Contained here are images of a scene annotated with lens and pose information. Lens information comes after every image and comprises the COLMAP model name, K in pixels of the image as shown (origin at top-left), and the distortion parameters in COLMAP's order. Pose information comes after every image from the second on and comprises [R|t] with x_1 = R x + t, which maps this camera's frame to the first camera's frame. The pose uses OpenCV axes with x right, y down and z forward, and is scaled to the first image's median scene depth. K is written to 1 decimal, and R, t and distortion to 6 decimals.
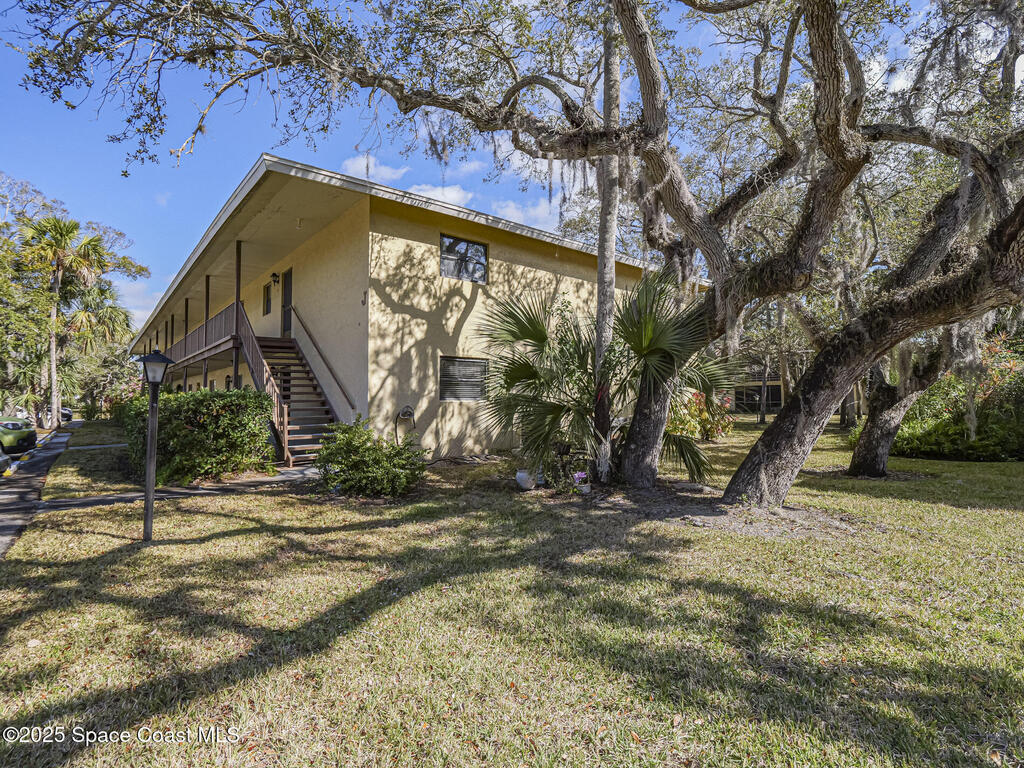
lens RADIAL K [[486.8, 0, 512.7], [0, 486.8, 386.8], [0, 0, 1]] dist [-0.012550, -0.002890]
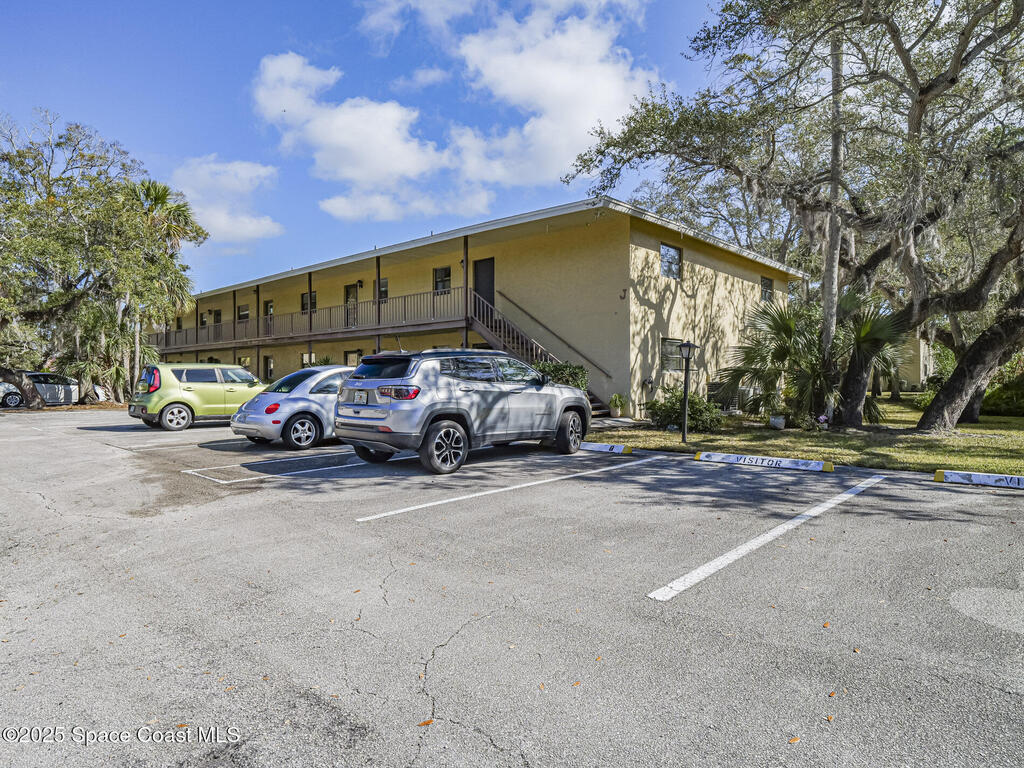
lens RADIAL K [[593.5, 0, 511.2], [0, 593.5, 381.2], [0, 0, 1]] dist [-0.000734, -0.000261]
pose [[0.990978, 0.002770, 0.133997, -0.789887], [-0.007042, 0.999482, 0.031418, 0.006617], [-0.133840, -0.032078, 0.990484, -0.543531]]
